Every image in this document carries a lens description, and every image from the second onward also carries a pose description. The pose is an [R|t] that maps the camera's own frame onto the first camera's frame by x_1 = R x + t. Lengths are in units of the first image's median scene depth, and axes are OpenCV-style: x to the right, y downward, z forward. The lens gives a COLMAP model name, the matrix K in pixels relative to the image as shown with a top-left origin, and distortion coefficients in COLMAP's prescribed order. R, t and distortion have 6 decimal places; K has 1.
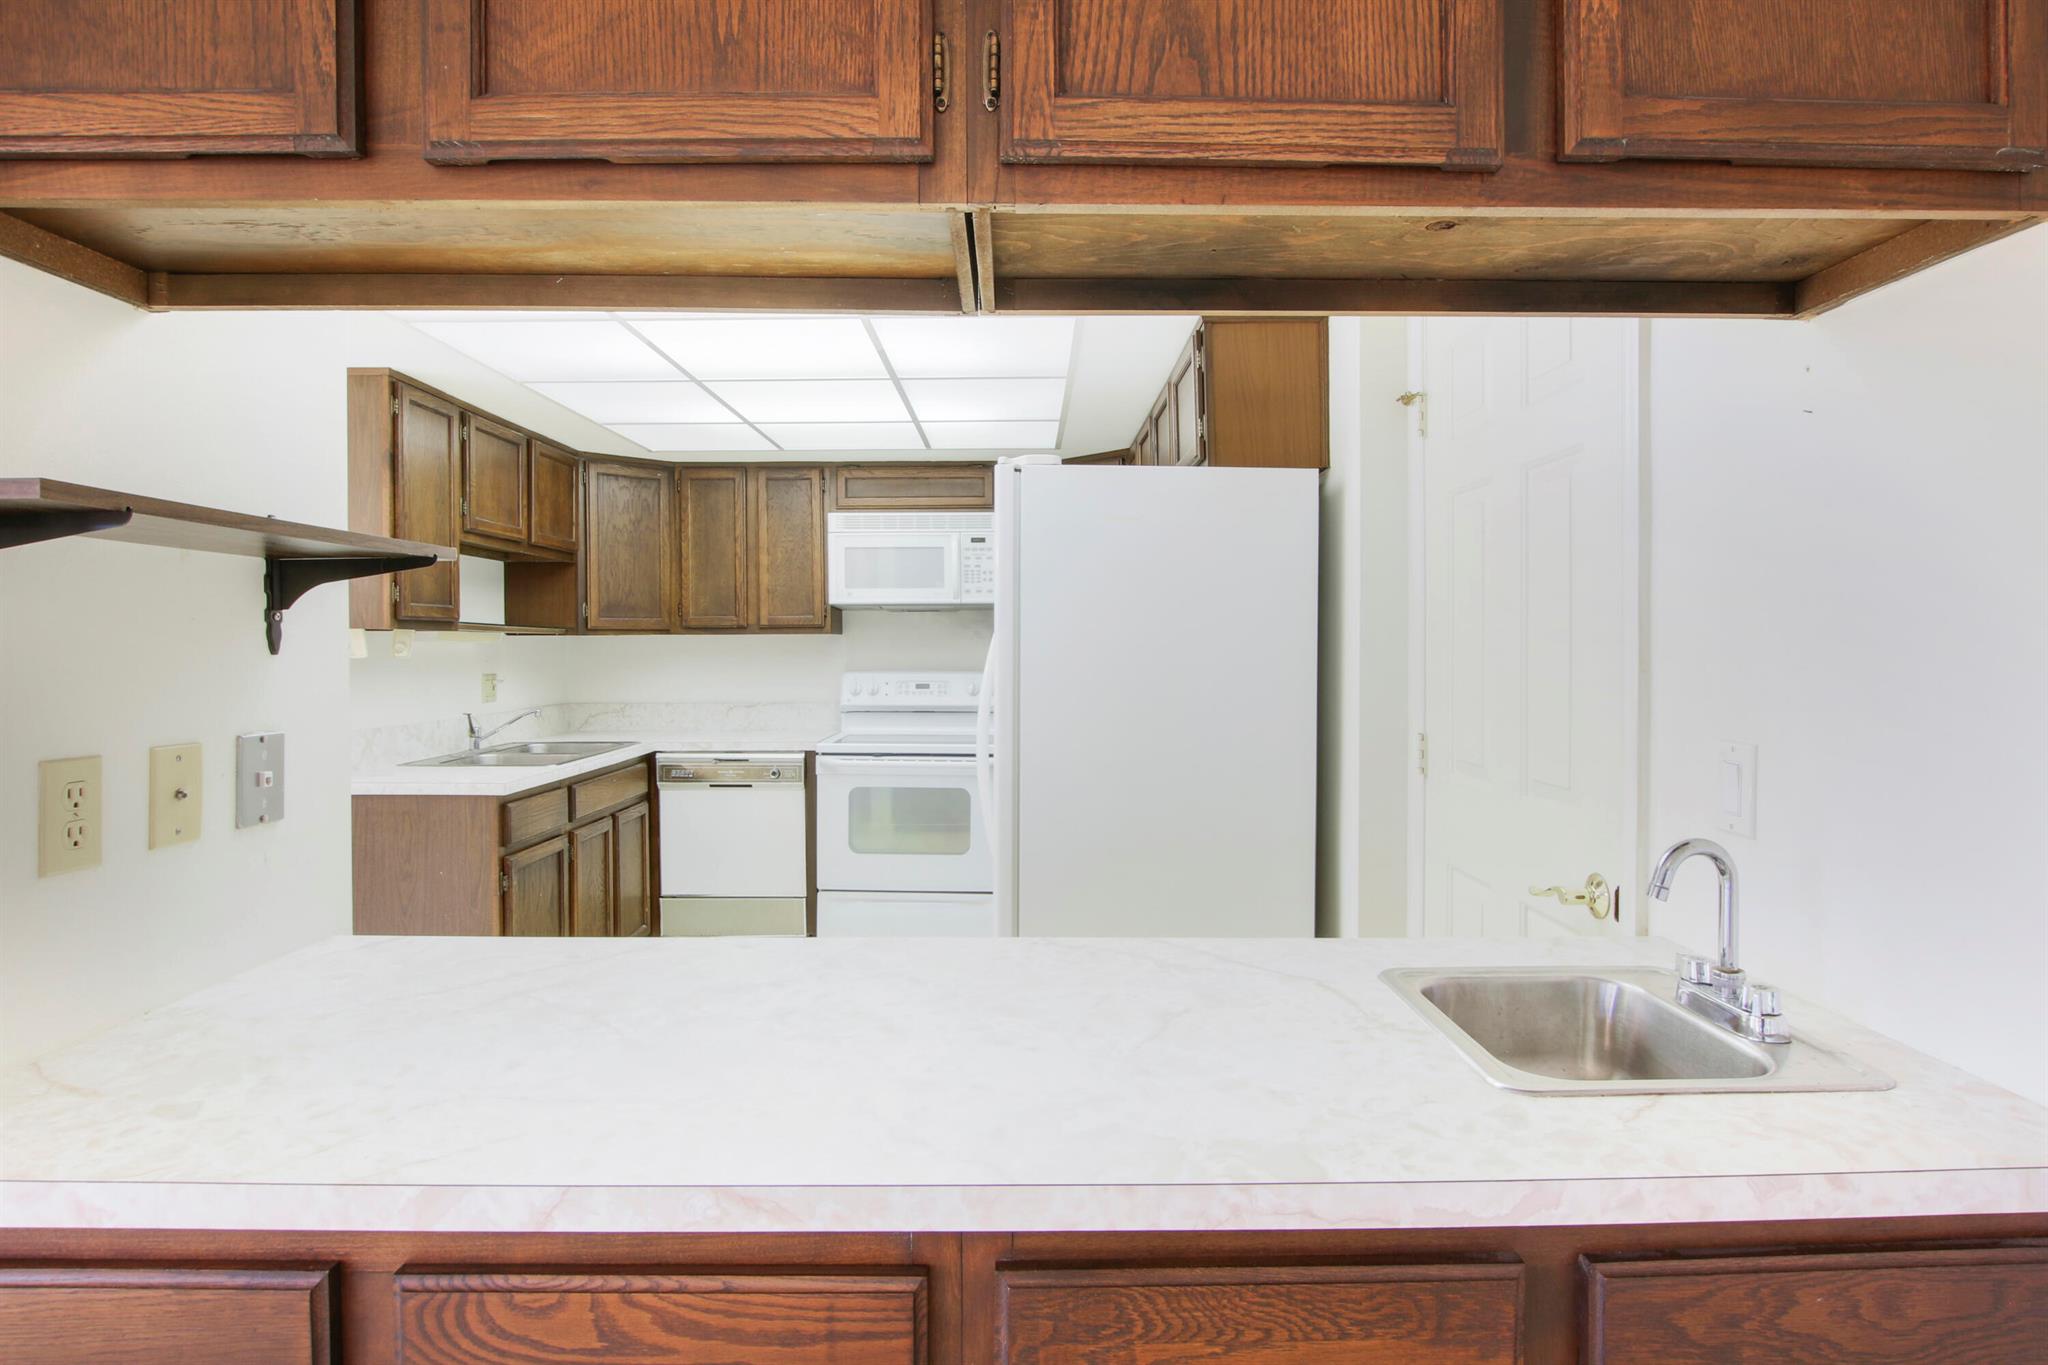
lens RADIAL K [[1079.0, 0, 1028.4], [0, 1079.0, 670.9], [0, 0, 1]] dist [-0.019151, 0.001873]
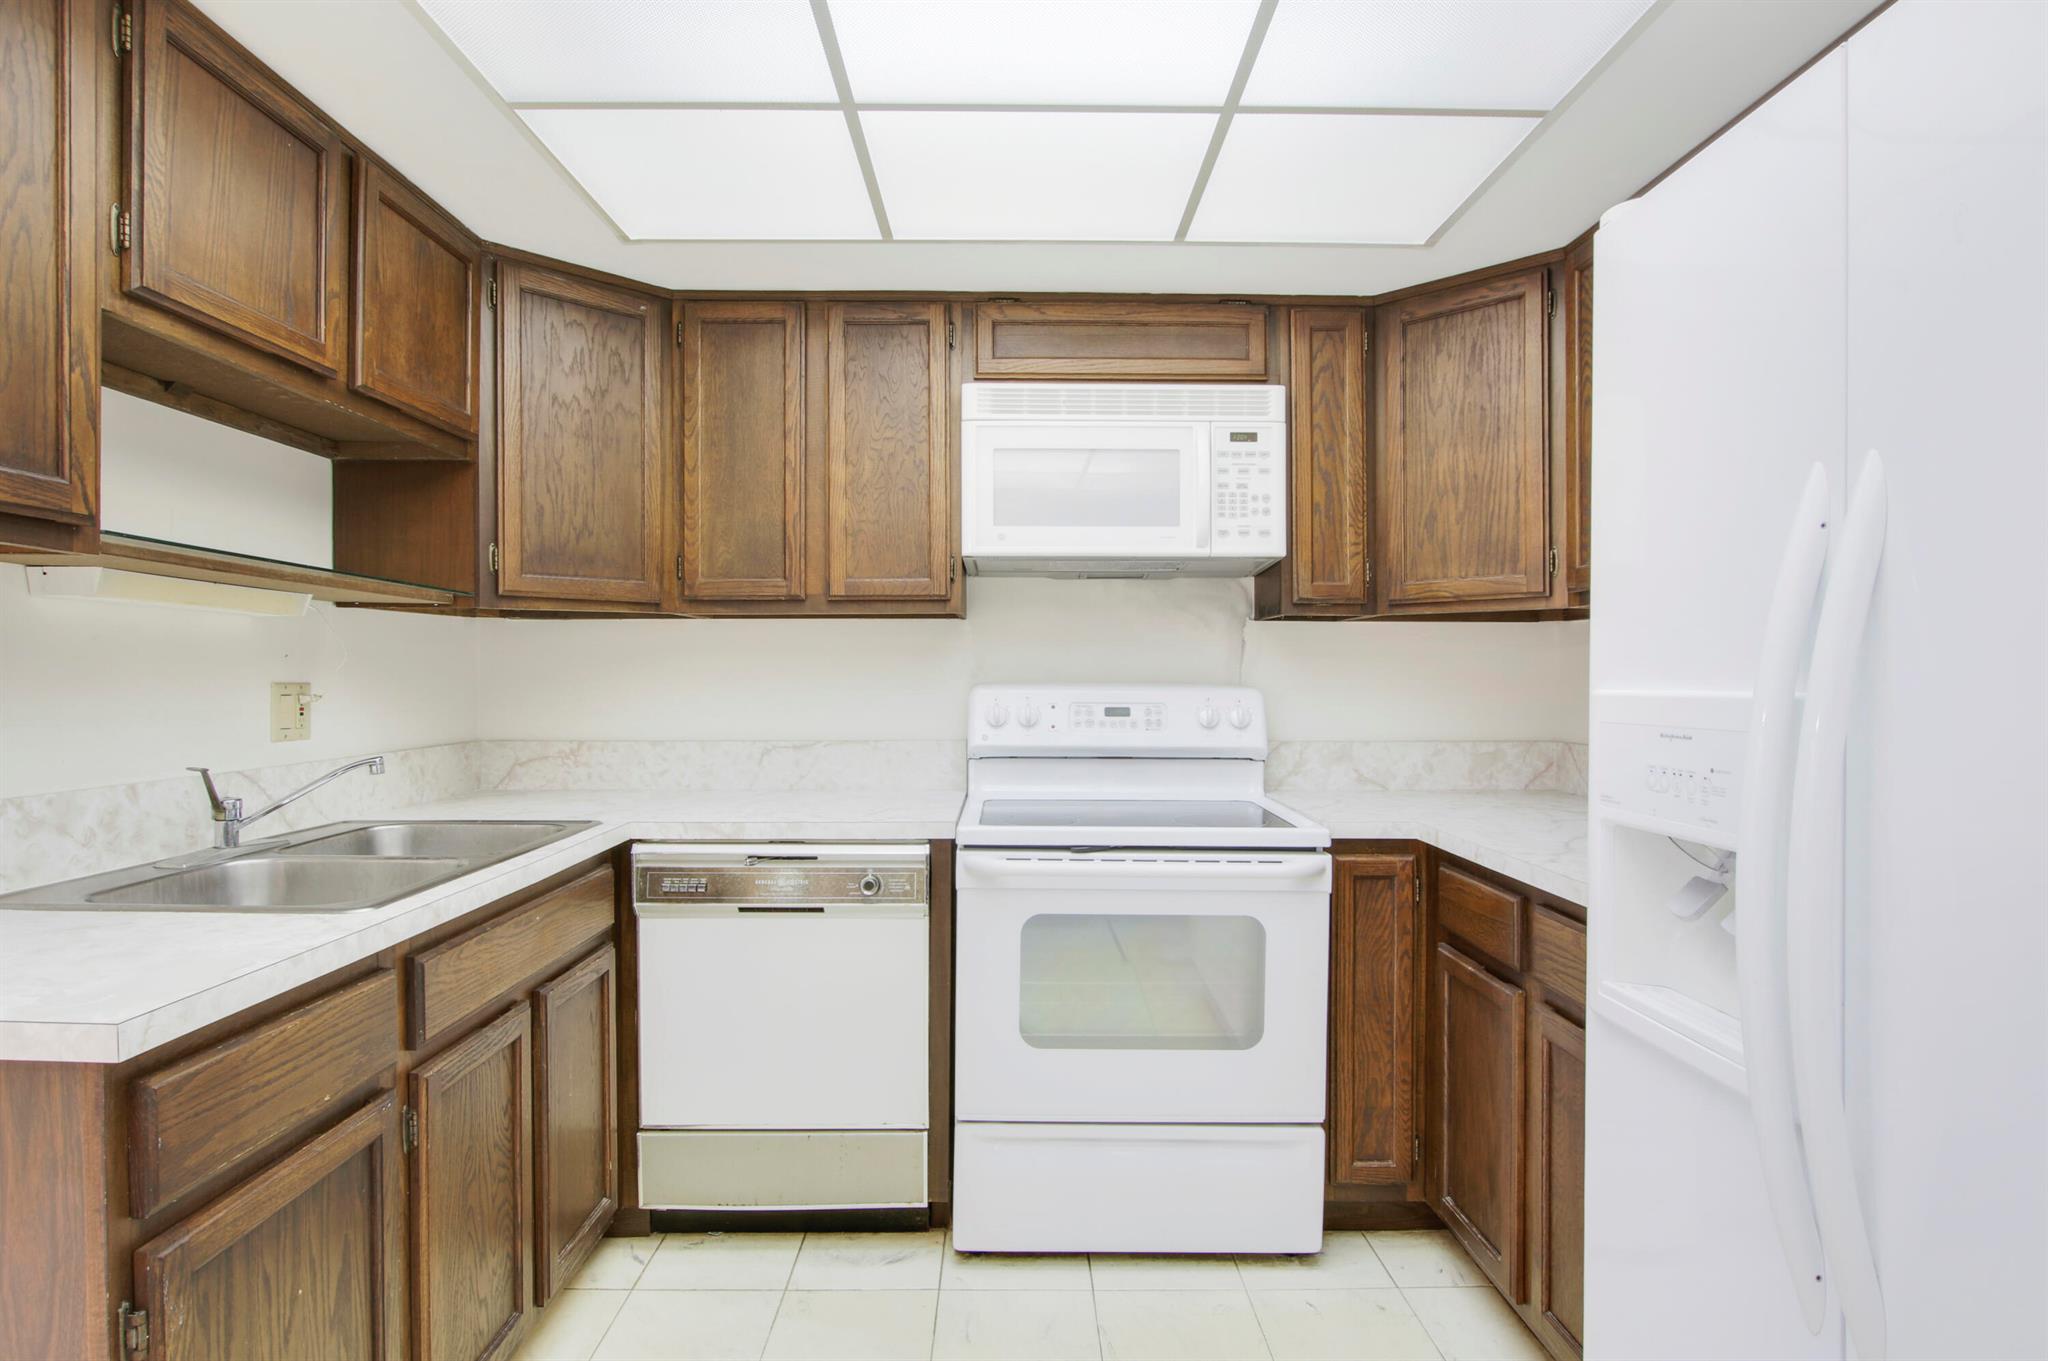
lens RADIAL K [[1079.0, 0, 1016.9], [0, 1079.0, 689.6], [0, 0, 1]] dist [-0.019151, 0.001873]
pose [[0.999988, 0.003502, 0.003410, -0.168719], [-0.003465, 0.999935, -0.010818, 0.009844], [-0.003448, 0.010806, 0.999936, 0.497779]]
